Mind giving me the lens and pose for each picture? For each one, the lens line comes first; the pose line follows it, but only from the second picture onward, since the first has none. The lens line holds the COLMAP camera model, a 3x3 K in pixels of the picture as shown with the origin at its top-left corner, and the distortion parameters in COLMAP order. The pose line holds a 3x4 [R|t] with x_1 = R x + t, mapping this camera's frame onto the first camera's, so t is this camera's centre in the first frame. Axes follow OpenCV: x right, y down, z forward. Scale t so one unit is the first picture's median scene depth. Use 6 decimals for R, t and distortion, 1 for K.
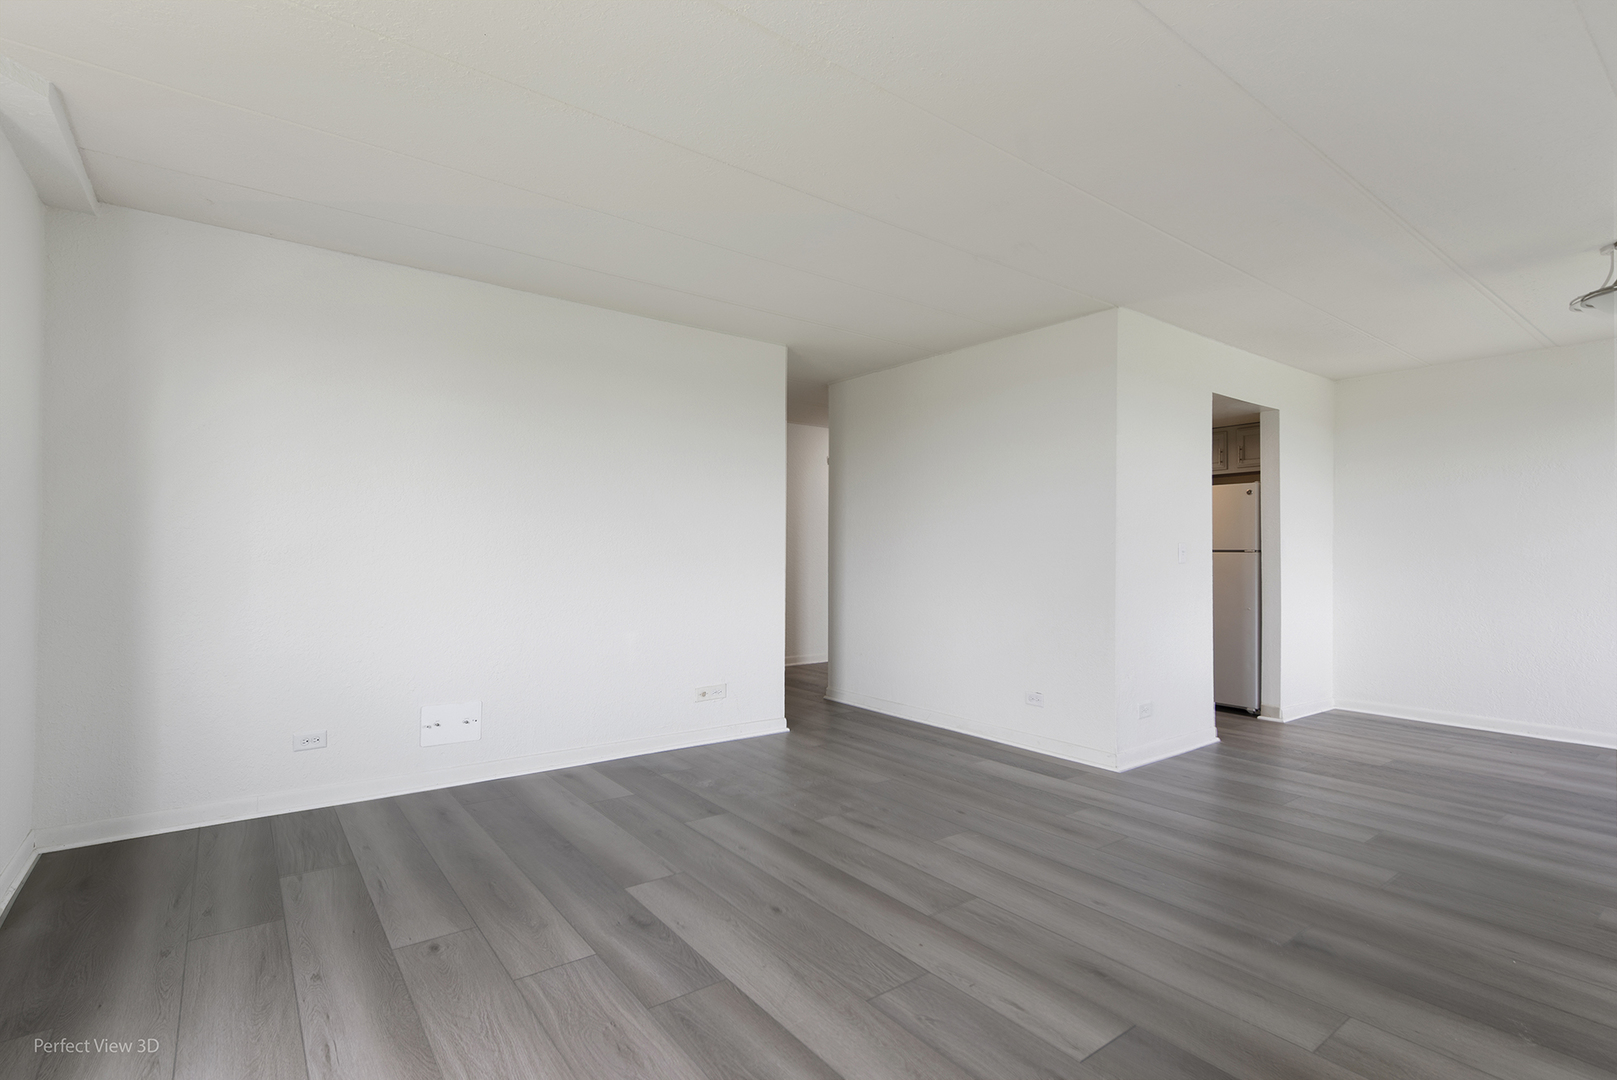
lens RADIAL K [[761.1, 0, 808.5], [0, 761.1, 540.0], [0, 0, 1]] dist [-0.000624, 0.000024]
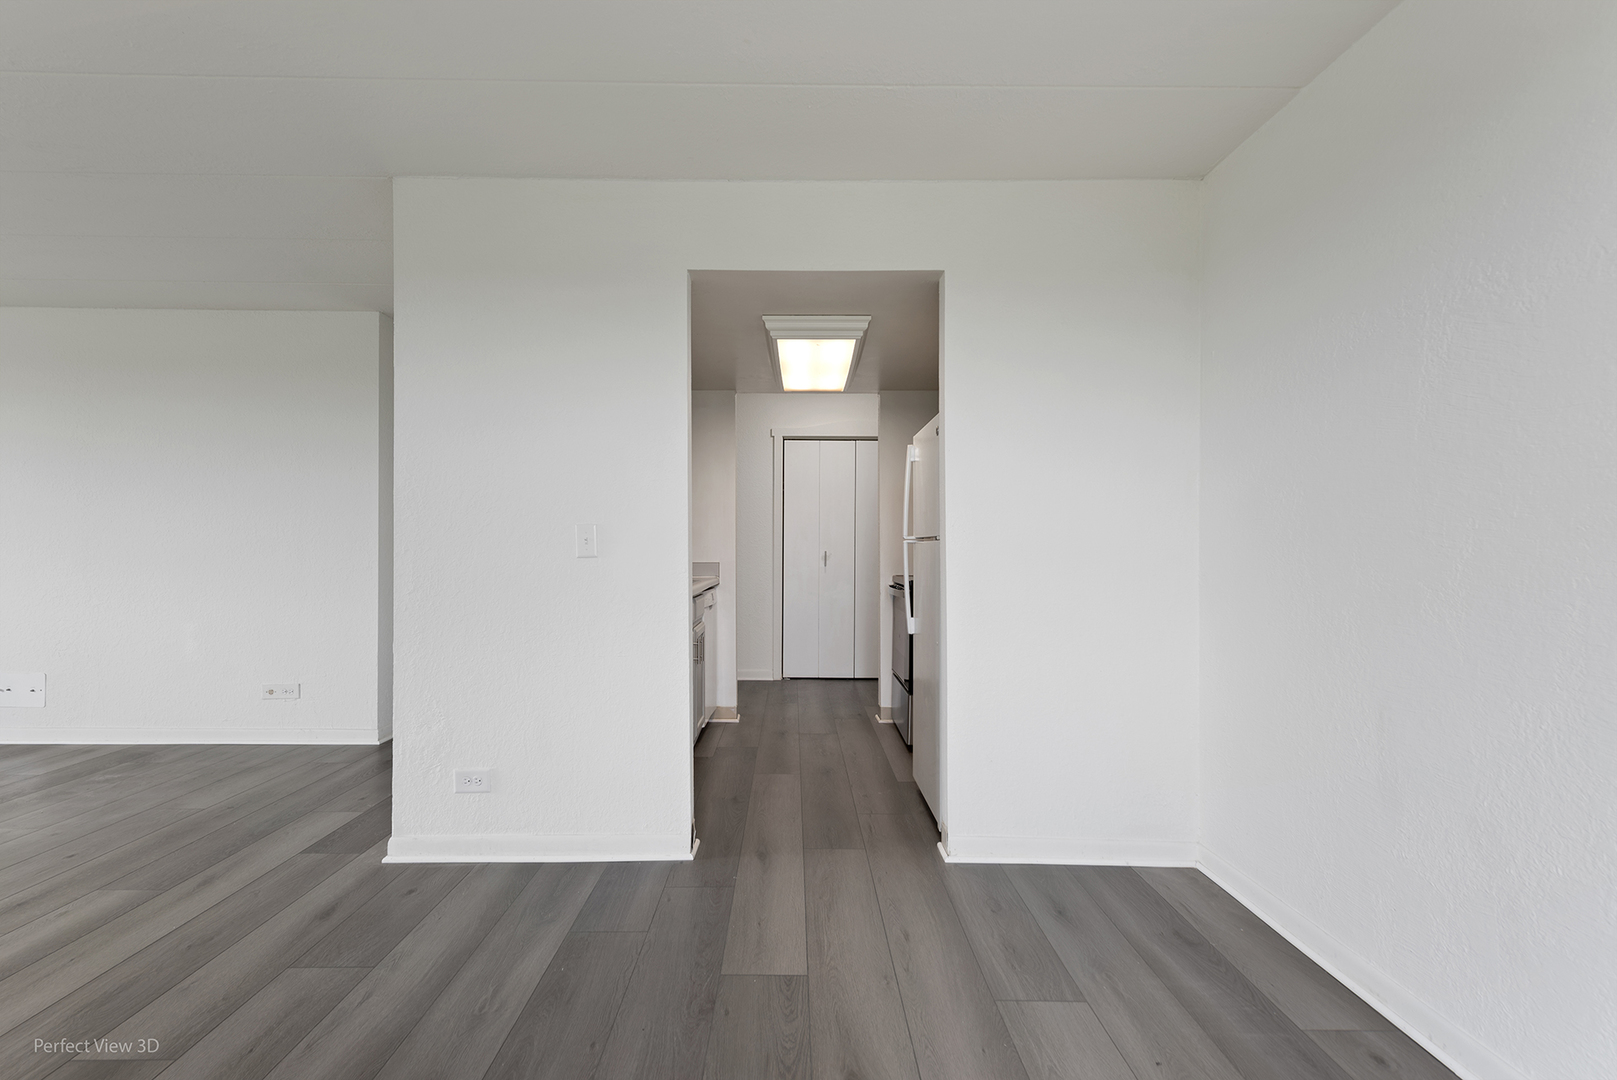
lens RADIAL K [[839.1, 0, 808.5], [0, 839.1, 540.0], [0, 0, 1]] dist [0.004865, 0.000374]
pose [[0.806930, -0.005377, -0.590623, 1.112081], [0.009878, 0.999942, 0.004391, 0.014488], [0.590564, -0.009377, 0.806936, 0.589544]]
